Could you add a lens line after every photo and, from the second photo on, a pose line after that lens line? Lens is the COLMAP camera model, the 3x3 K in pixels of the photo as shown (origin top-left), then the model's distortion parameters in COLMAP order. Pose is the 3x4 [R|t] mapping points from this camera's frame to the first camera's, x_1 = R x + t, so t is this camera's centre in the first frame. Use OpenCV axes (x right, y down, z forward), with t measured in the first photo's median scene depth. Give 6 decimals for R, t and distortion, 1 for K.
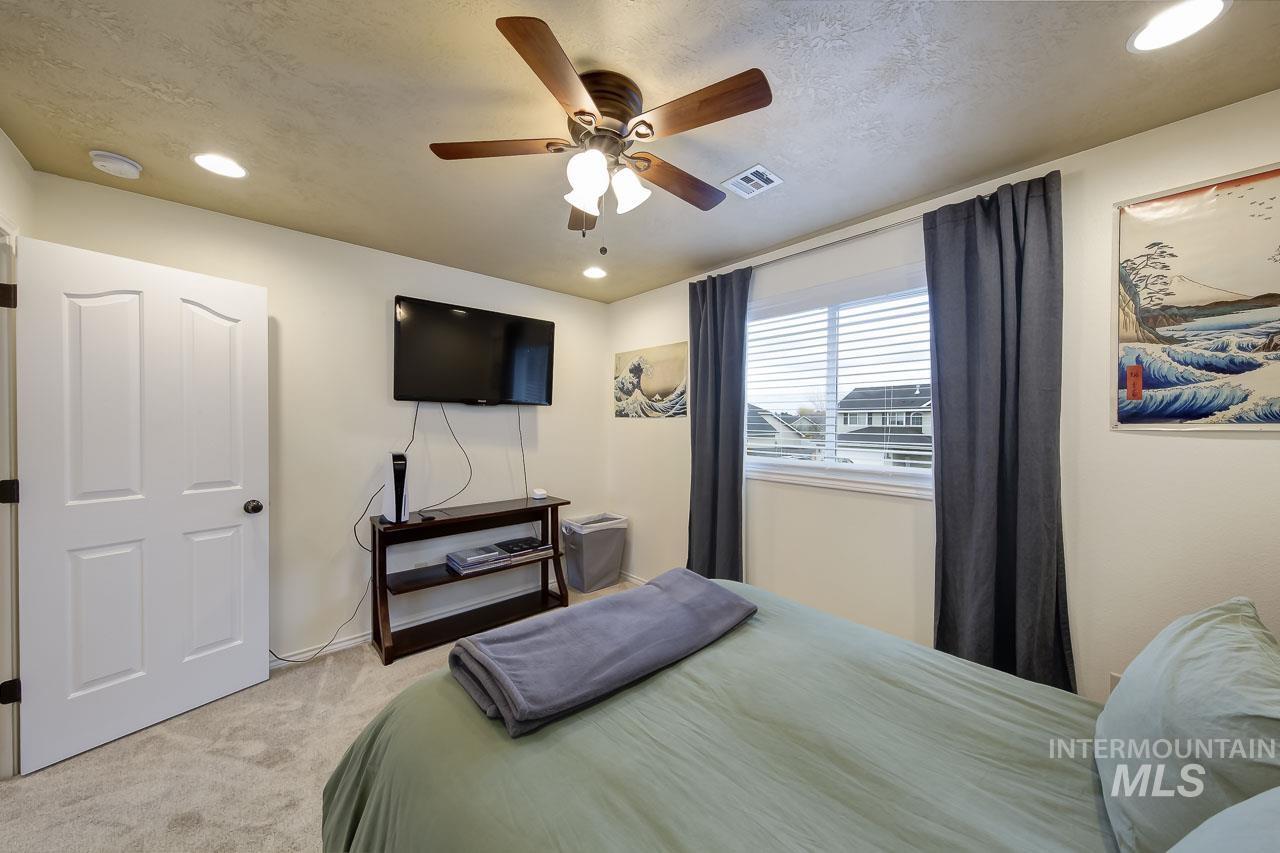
lens RADIAL K [[467.9, 0, 645.0], [0, 467.9, 420.3], [0, 0, 1]] dist [0.000403, -0.000070]
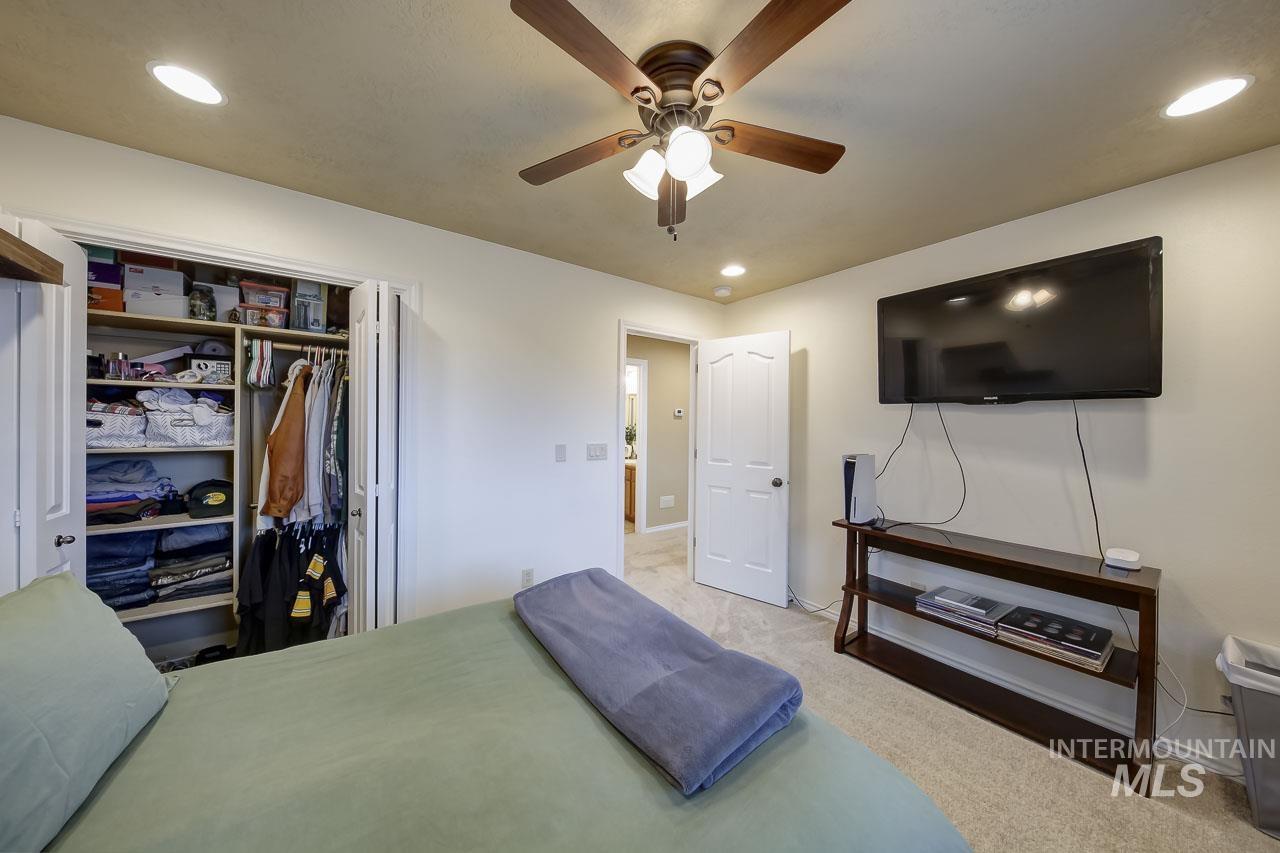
lens RADIAL K [[412.3, 0, 629.5], [0, 412.3, 416.1], [0, 0, 1]] dist [-0.000282, -0.000252]
pose [[-0.155449, -0.018196, -0.987676, 0.412092], [-0.007535, 0.999823, -0.017234, 0.002260], [0.987815, 0.004763, -0.155559, 0.599316]]
